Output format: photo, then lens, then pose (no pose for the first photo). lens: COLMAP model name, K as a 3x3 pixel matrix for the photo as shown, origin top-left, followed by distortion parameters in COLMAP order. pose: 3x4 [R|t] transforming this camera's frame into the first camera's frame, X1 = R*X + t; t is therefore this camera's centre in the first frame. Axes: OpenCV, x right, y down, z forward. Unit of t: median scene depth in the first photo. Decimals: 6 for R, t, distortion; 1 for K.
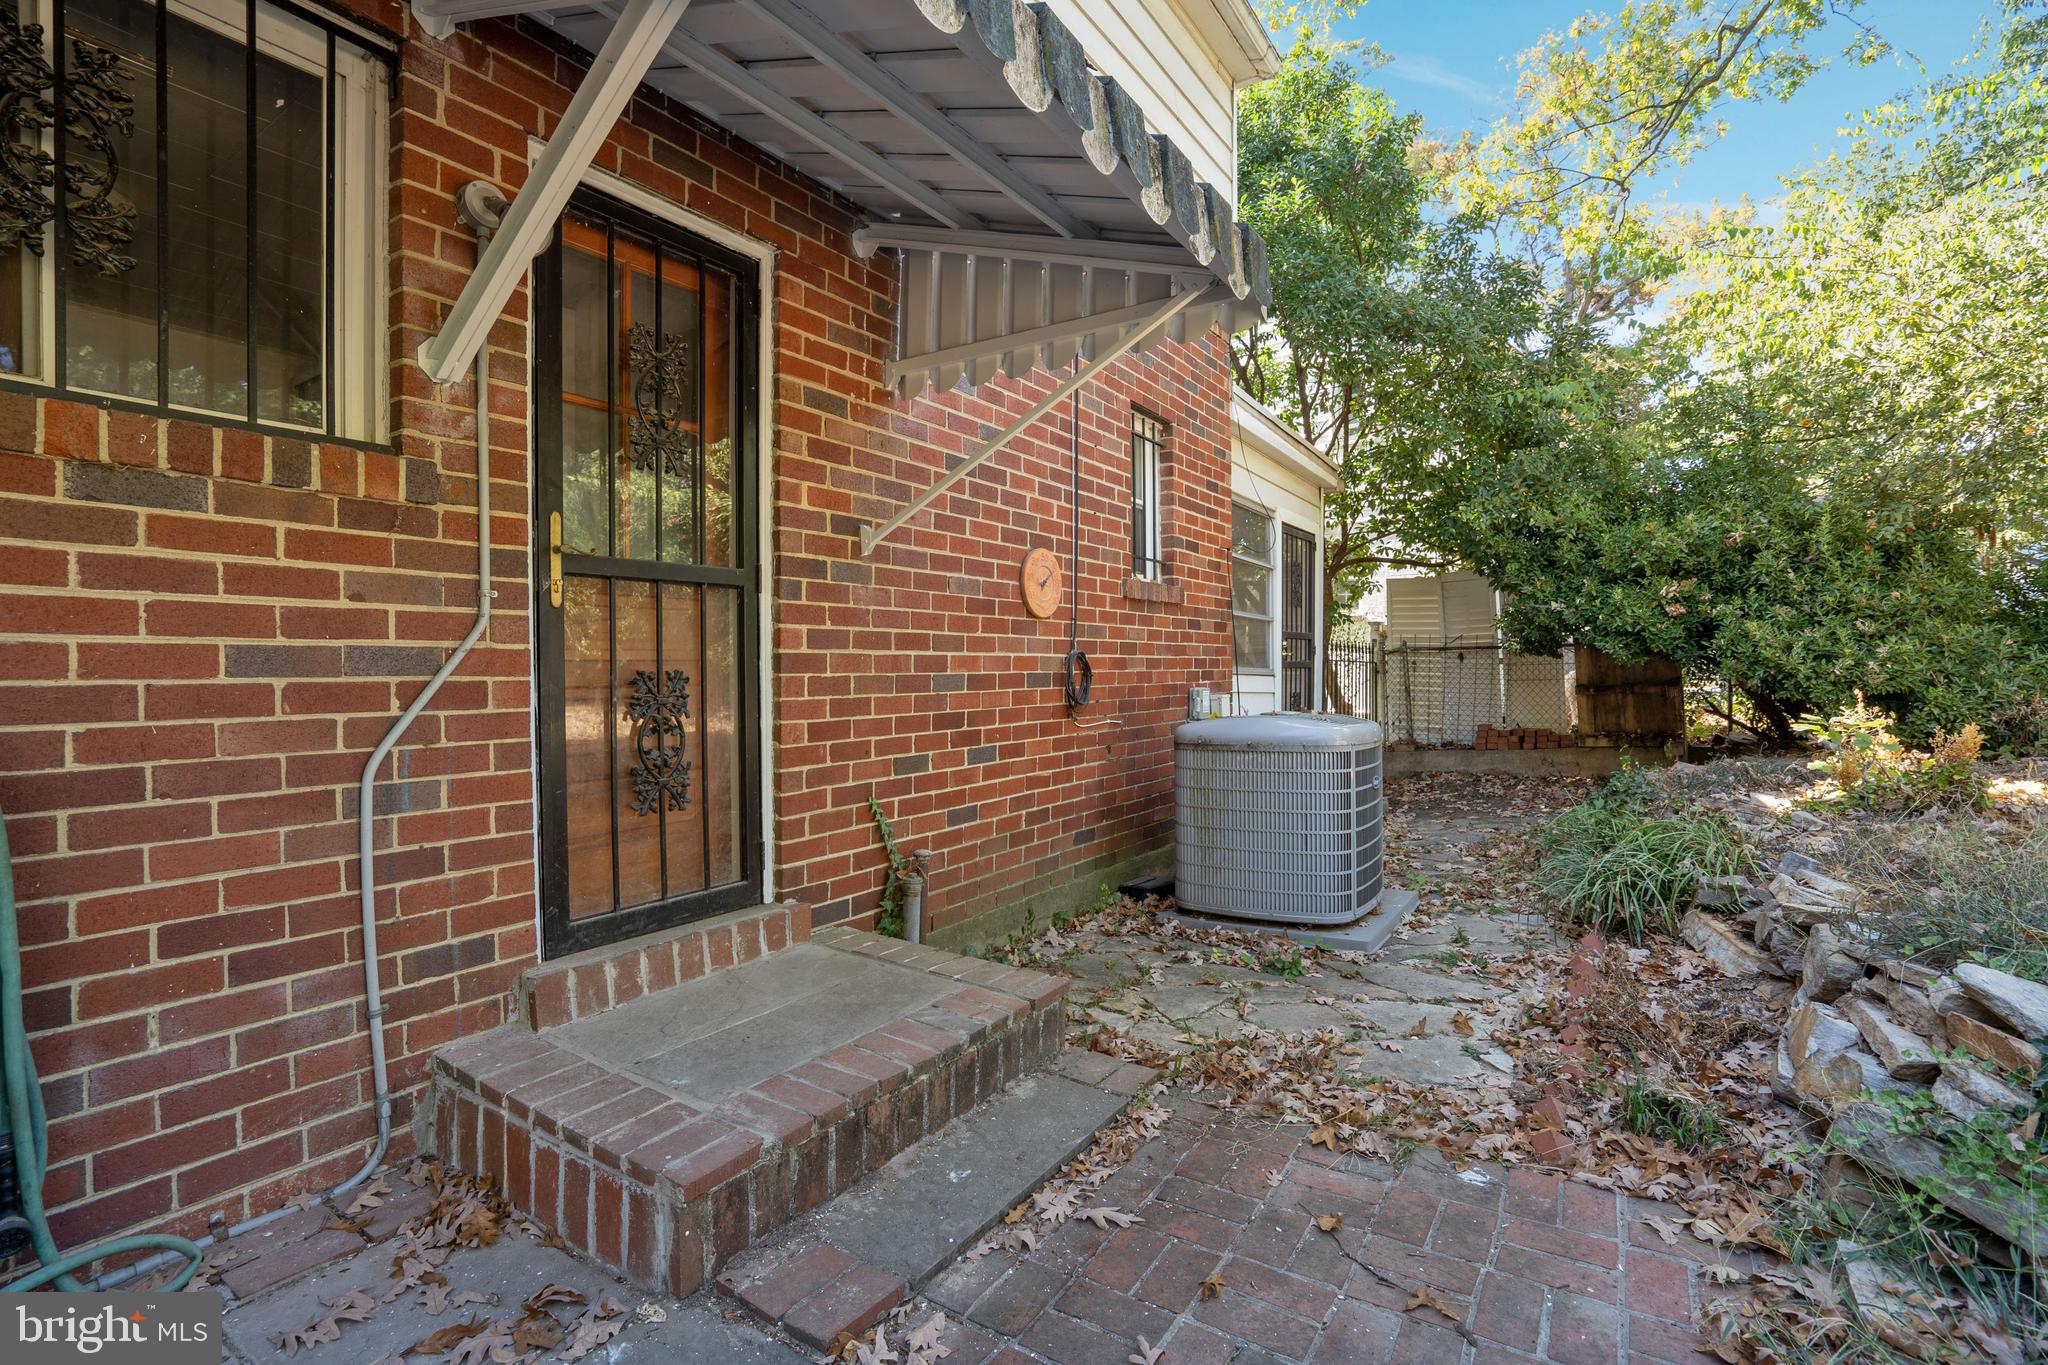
lens RADIAL K [[966.3, 0, 1015.5], [0, 966.3, 675.7], [0, 0, 1]] dist [-0.059677, 0.027900]
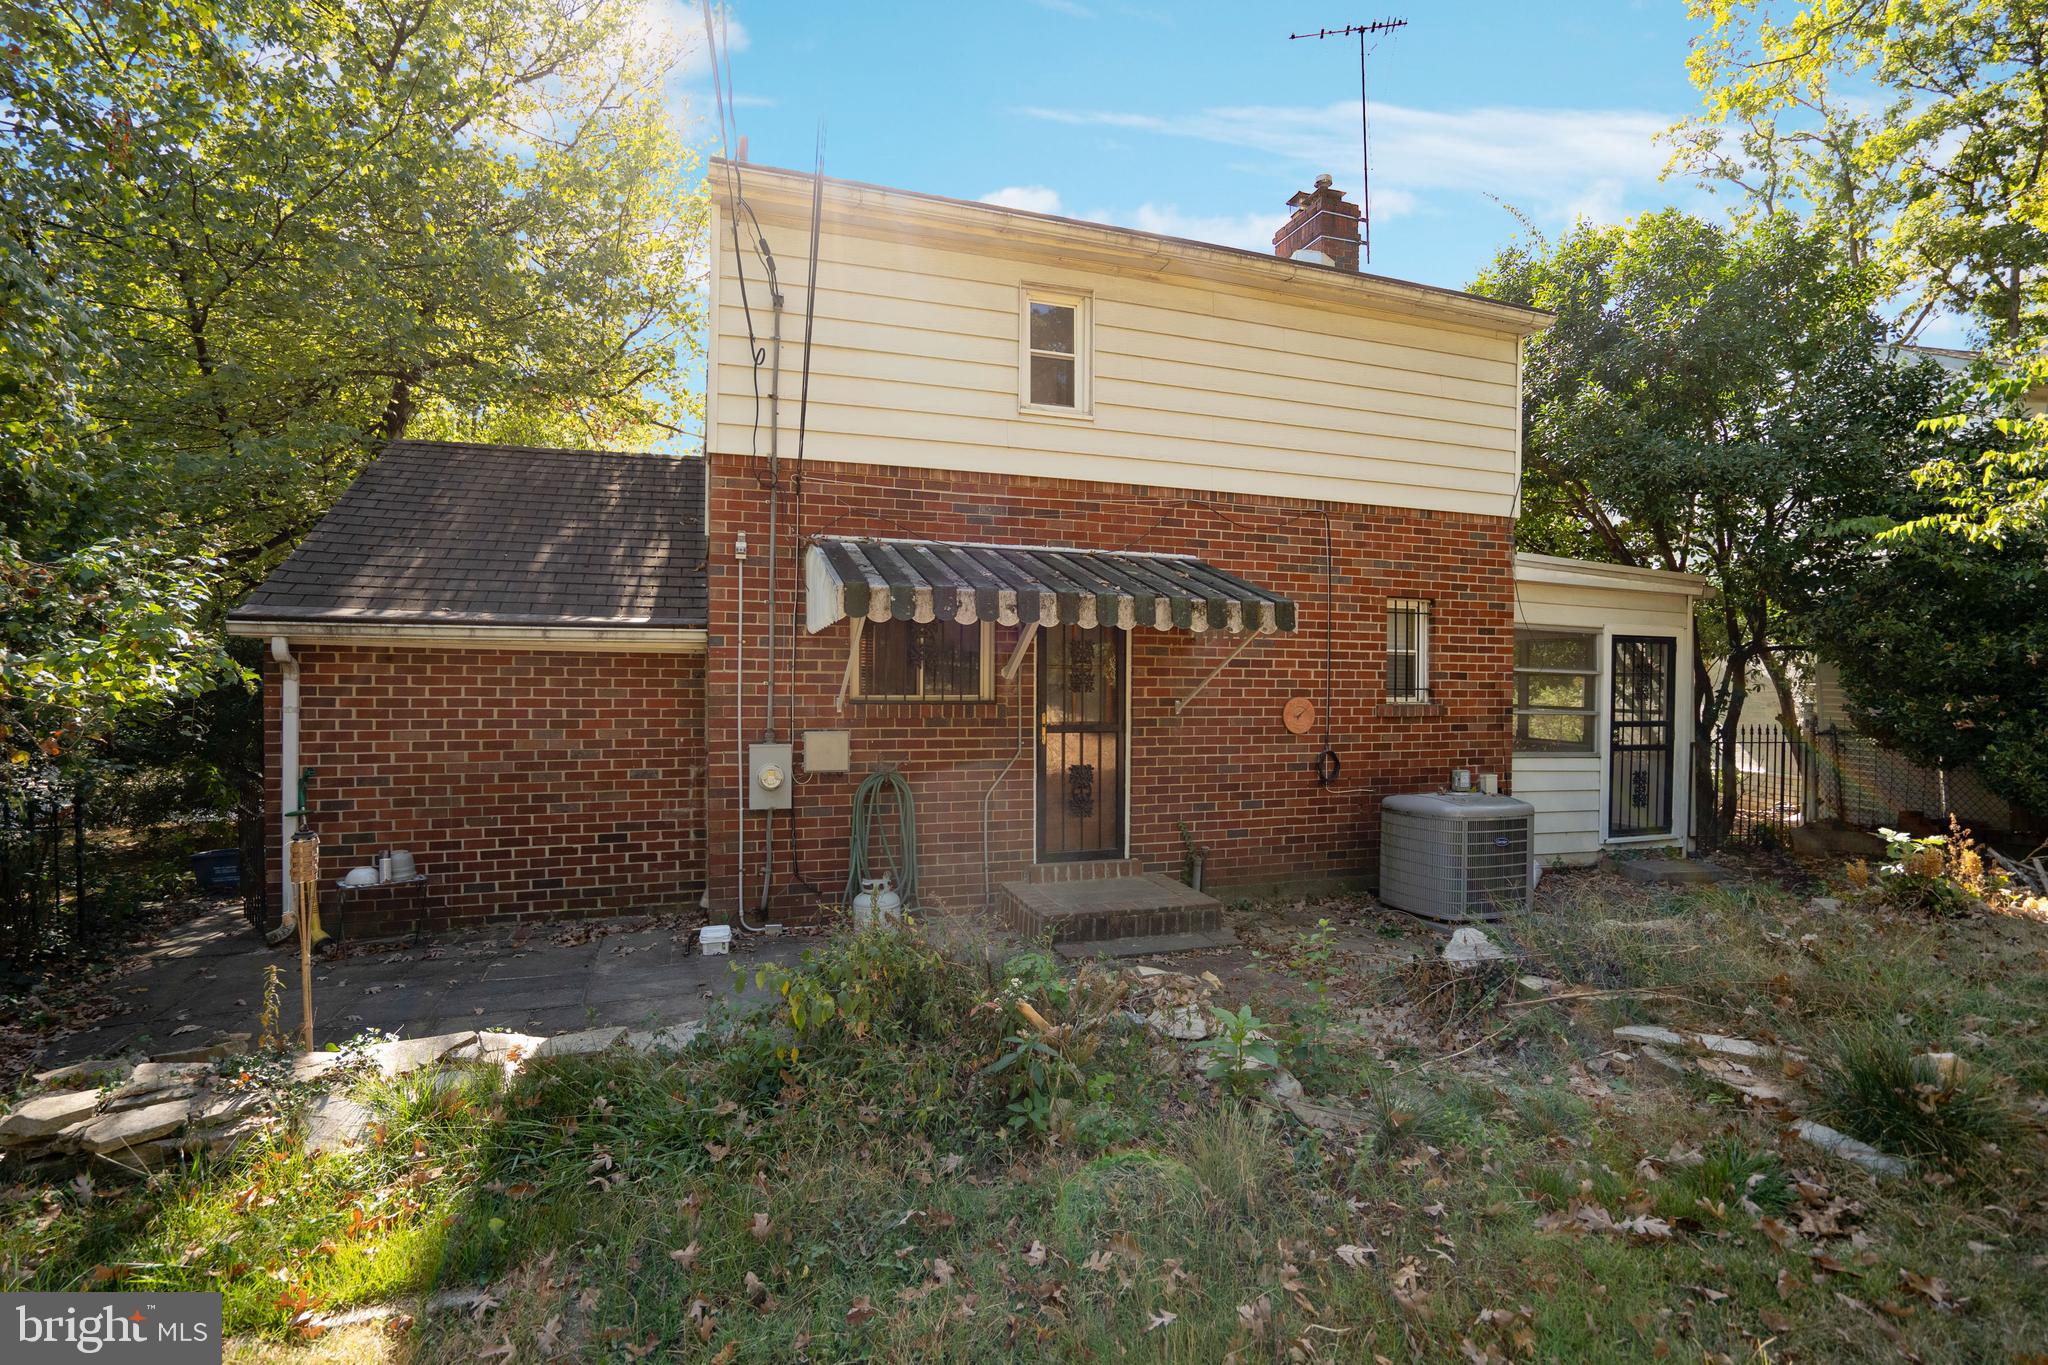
lens RADIAL K [[935.6, 0, 1021.4], [0, 935.6, 665.5], [0, 0, 1]] dist [-0.006399, 0.000295]
pose [[0.795618, -0.003038, -0.605791, 0.710500], [-0.013697, 0.999642, -0.023002, -0.145360], [0.605644, 0.026598, 0.795291, -0.790317]]
